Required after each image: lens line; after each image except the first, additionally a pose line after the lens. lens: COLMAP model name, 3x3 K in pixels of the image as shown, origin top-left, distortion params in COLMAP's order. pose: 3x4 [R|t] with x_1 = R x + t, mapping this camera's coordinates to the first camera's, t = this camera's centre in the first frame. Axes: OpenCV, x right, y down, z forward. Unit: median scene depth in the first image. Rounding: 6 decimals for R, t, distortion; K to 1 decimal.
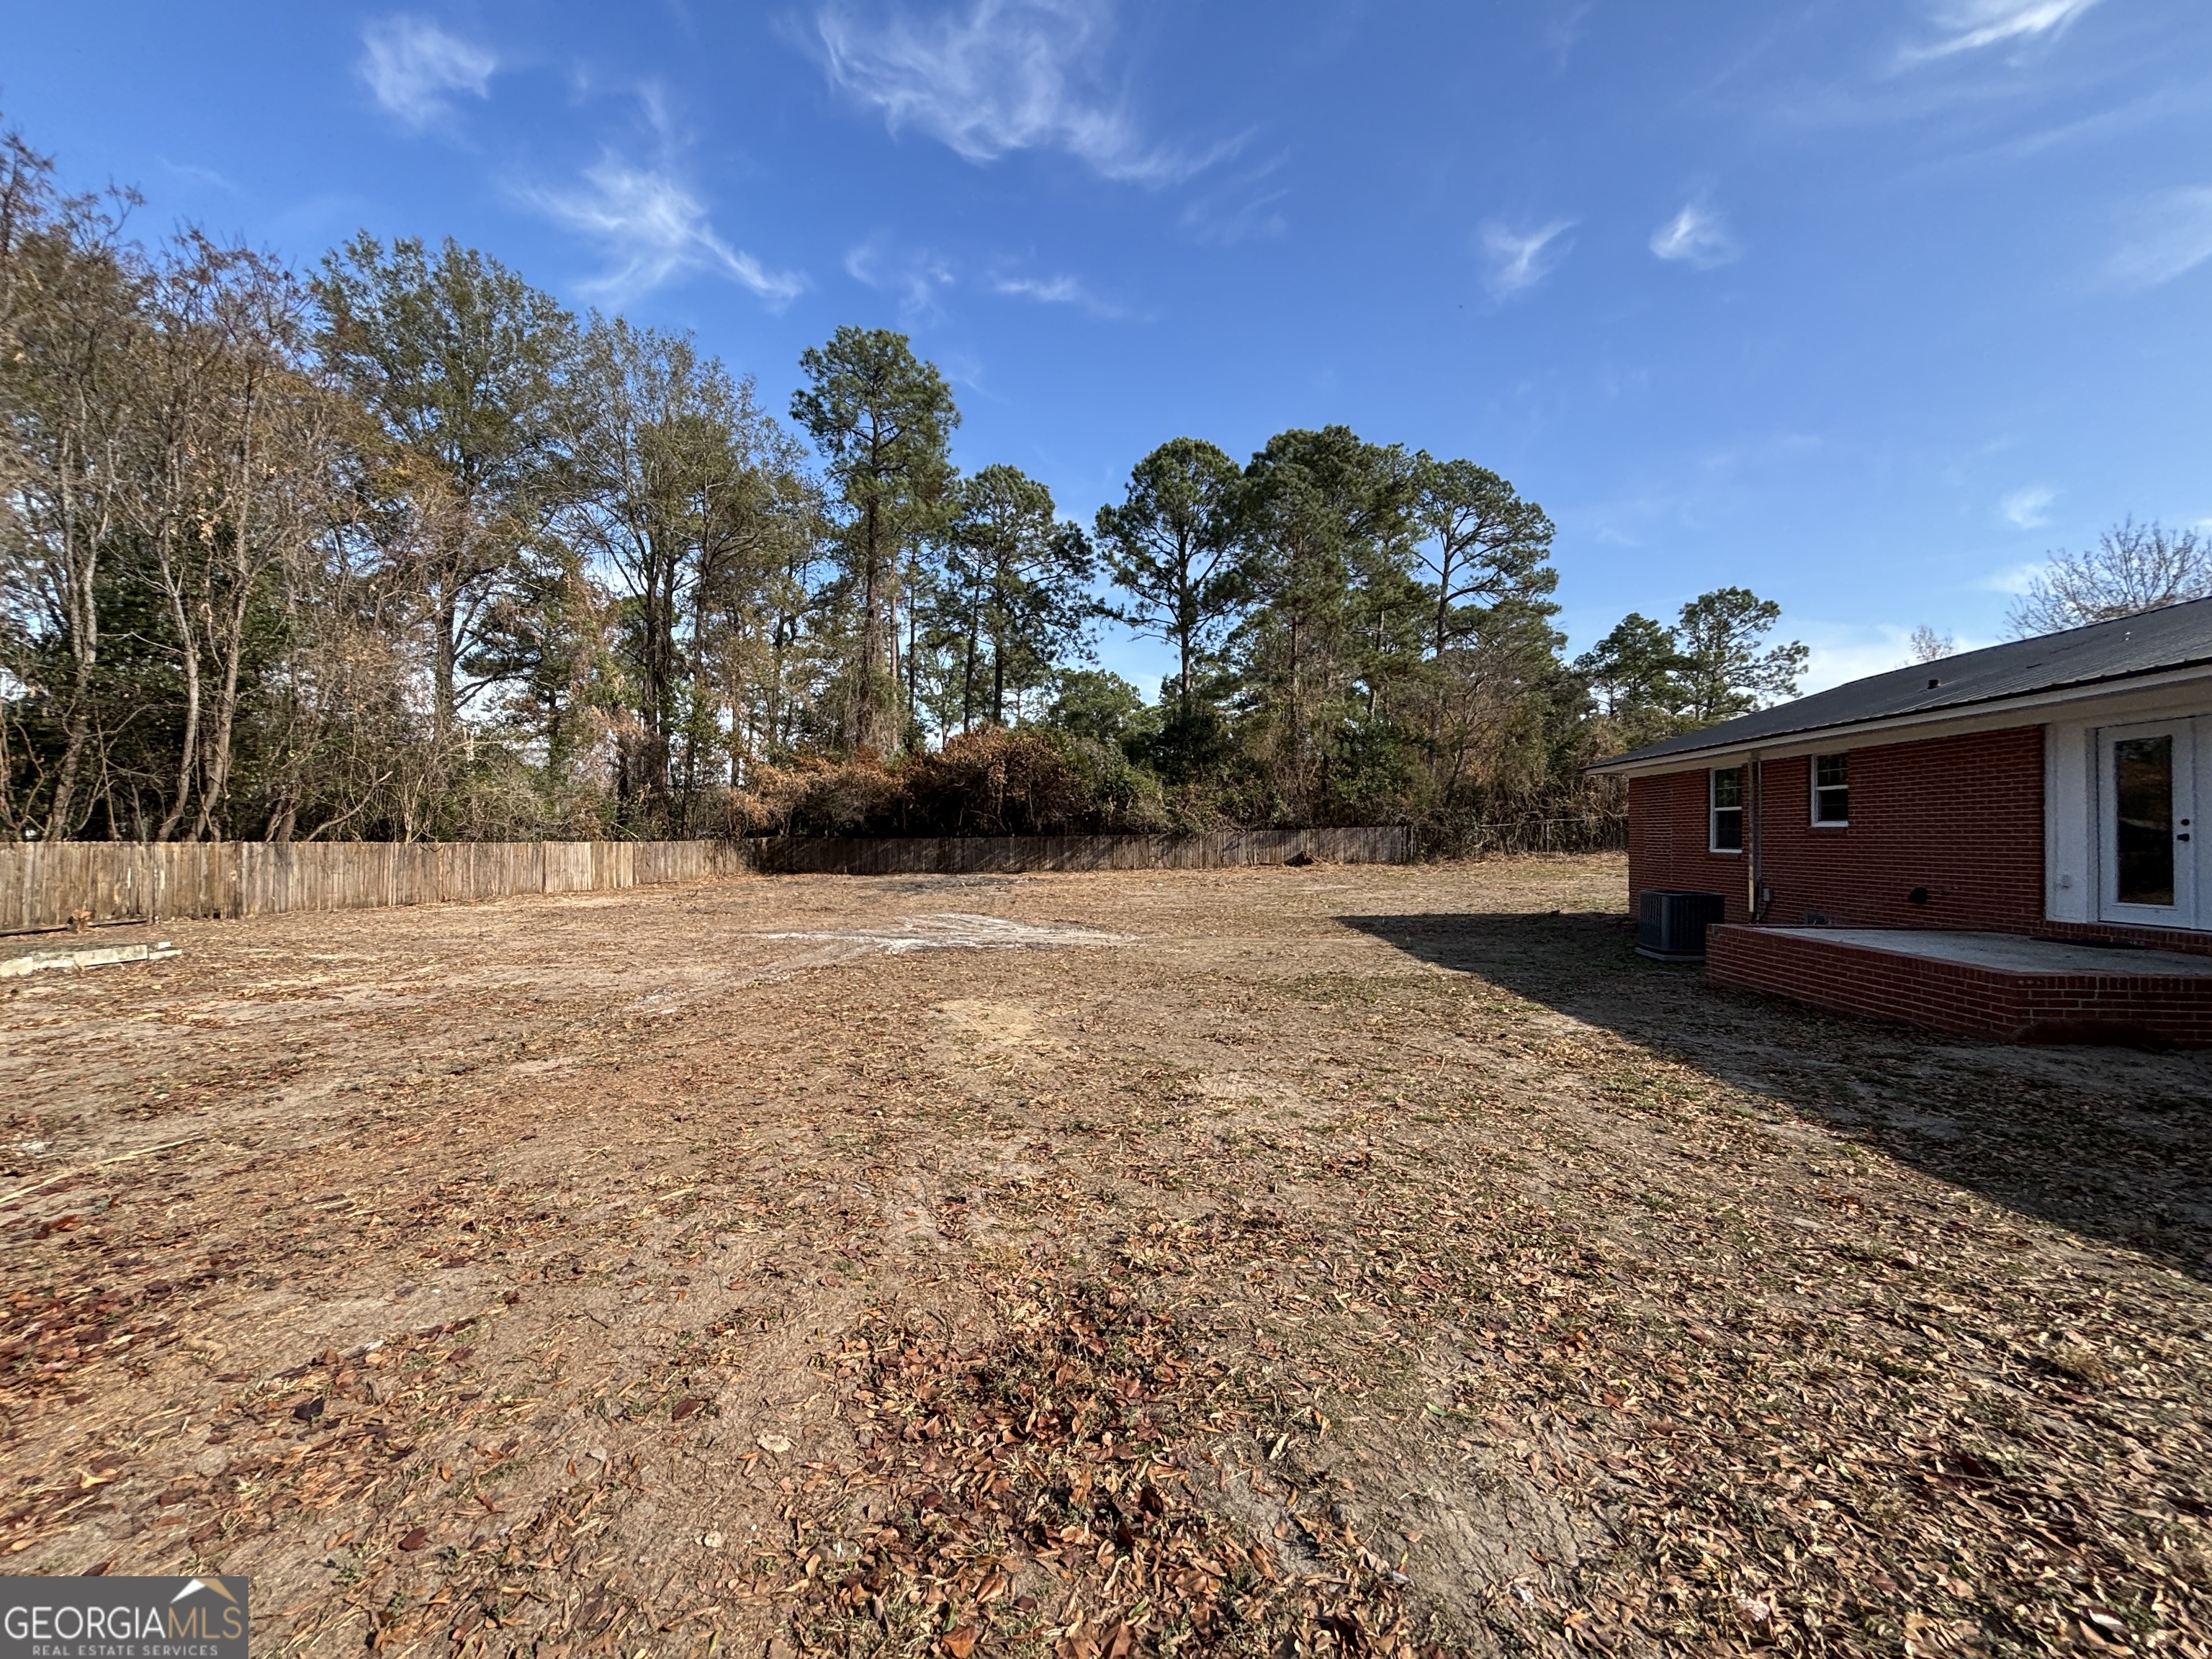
lens RADIAL K [[895.2, 0, 1122.0], [0, 895.2, 831.9], [0, 0, 1]] dist [-0.000207, 0.000347]
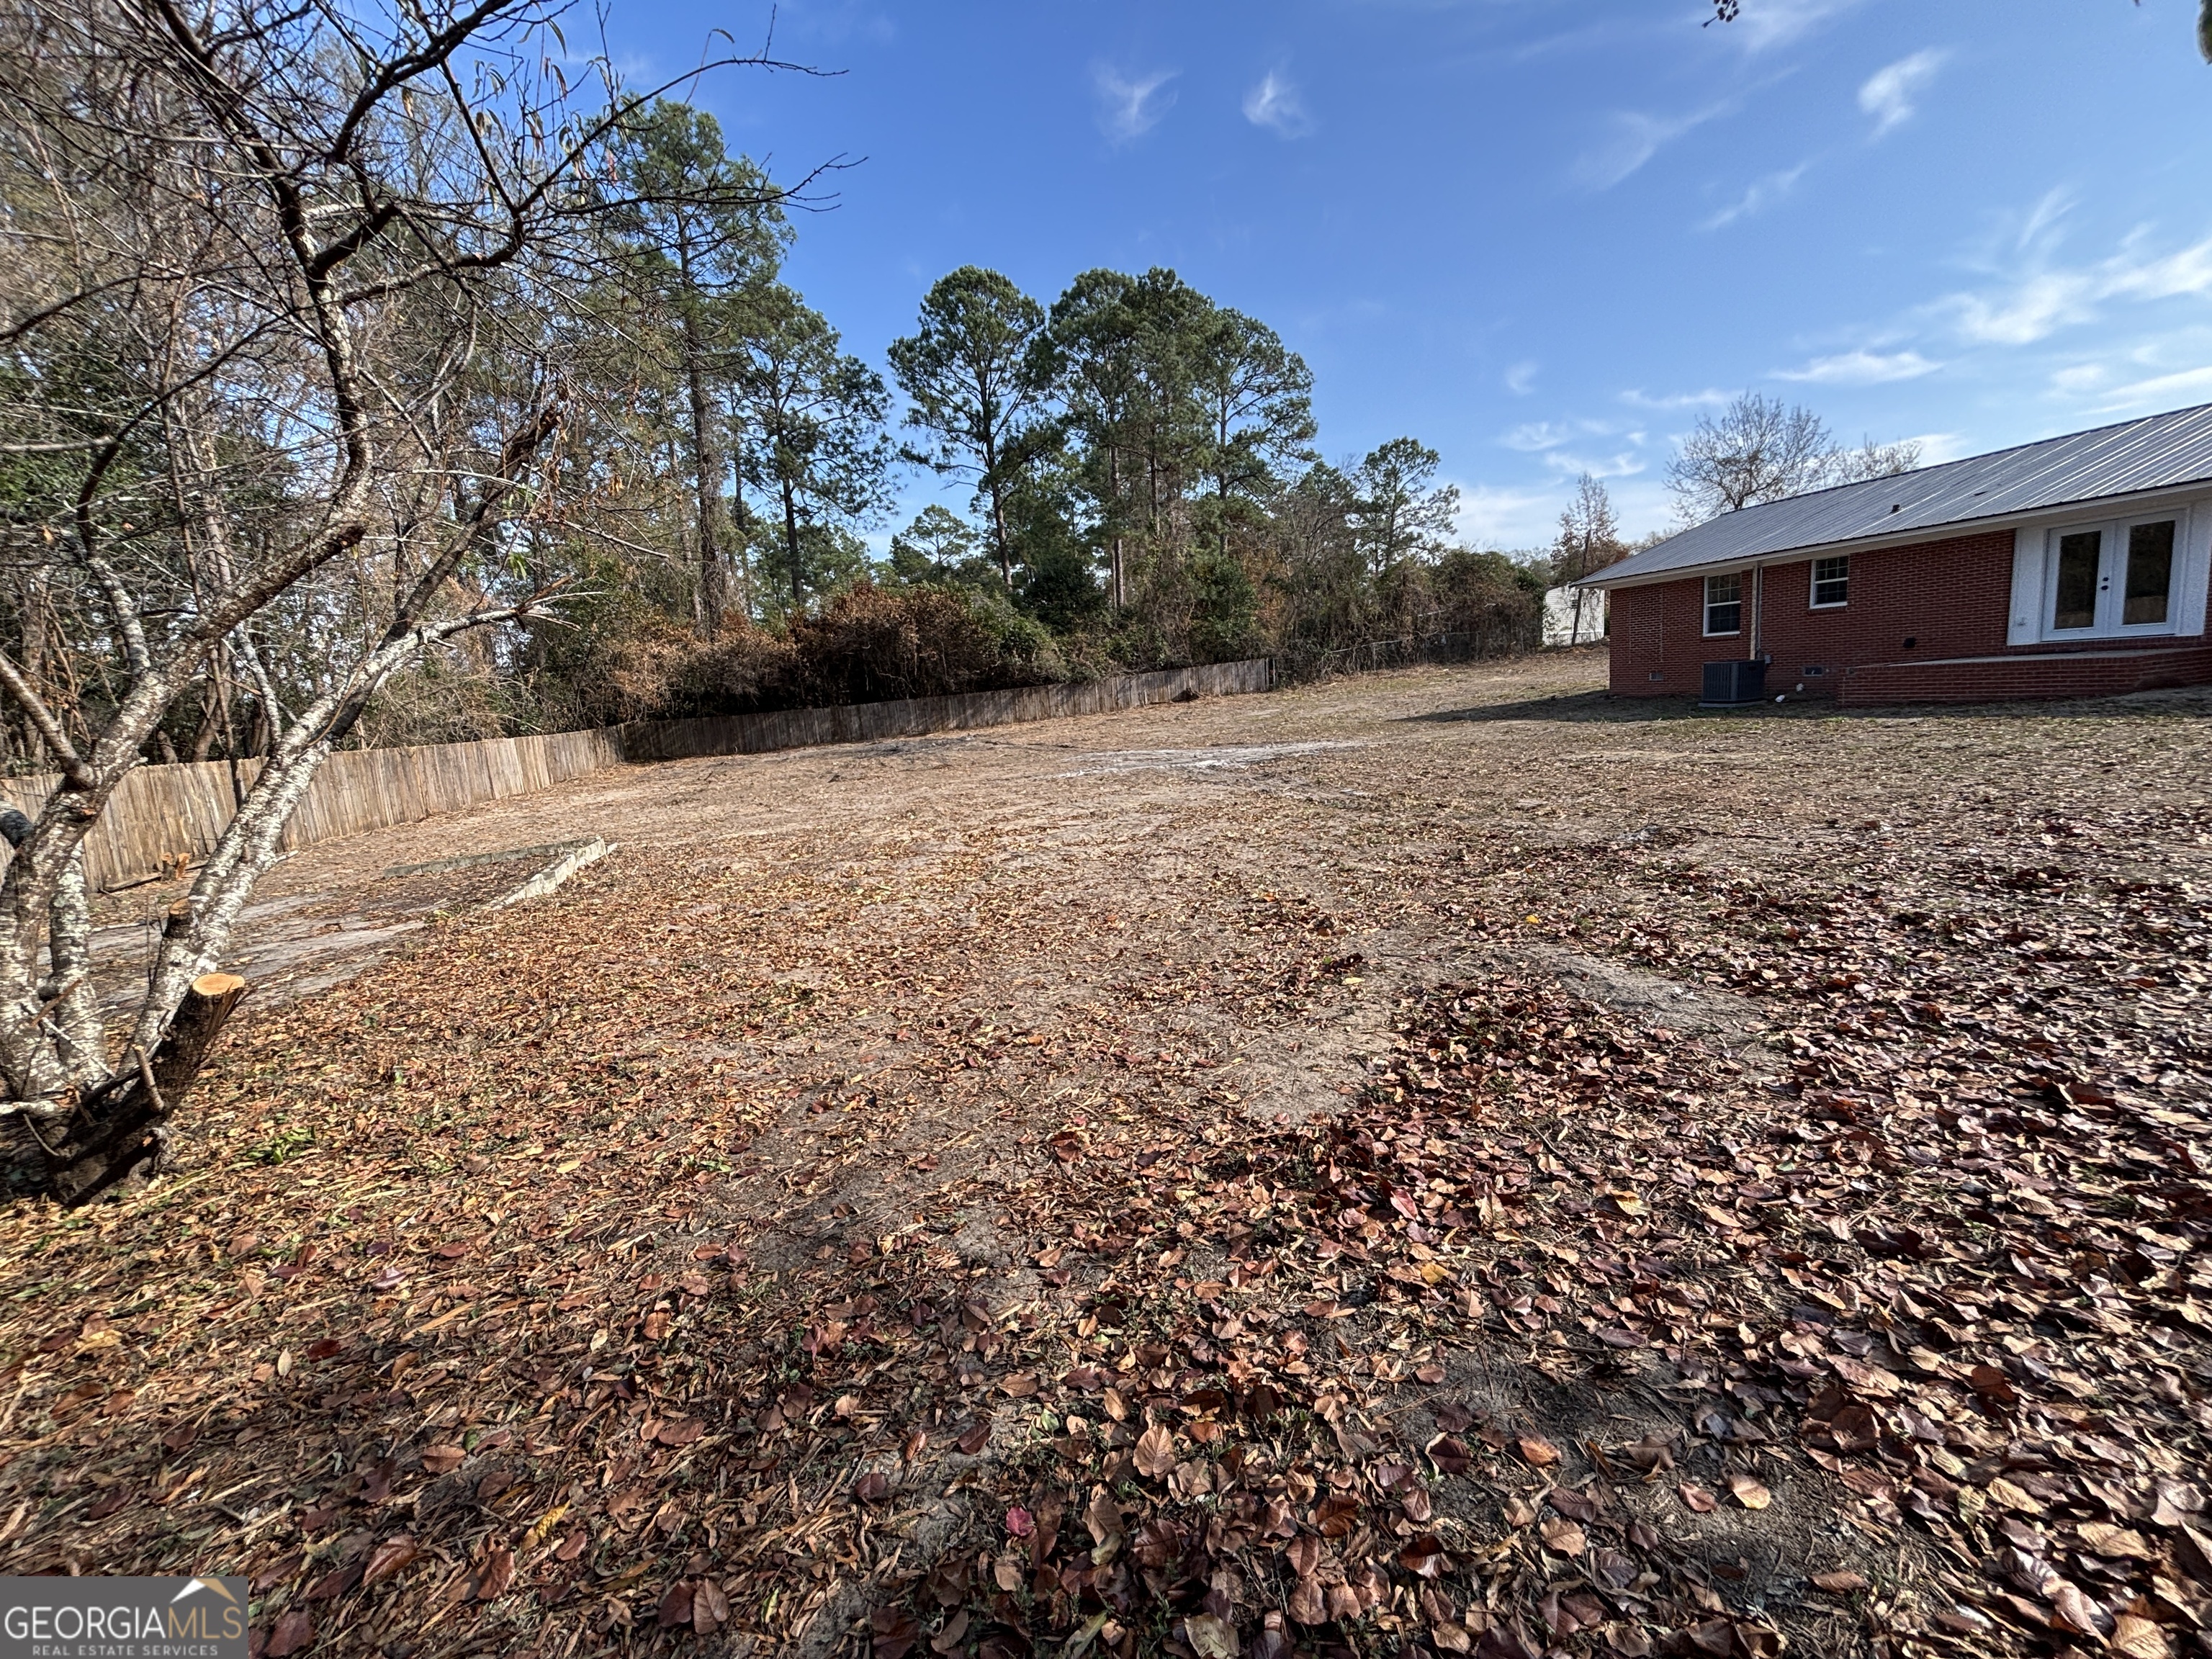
lens RADIAL K [[908.9, 0, 1141.3], [0, 908.9, 794.5], [0, 0, 1]] dist [0.007539, 0.000528]
pose [[0.922731, -0.129325, 0.363102, -0.238095], [0.087328, 0.987680, 0.129857, 0.001508], [-0.375422, -0.088114, 0.922656, -0.004522]]
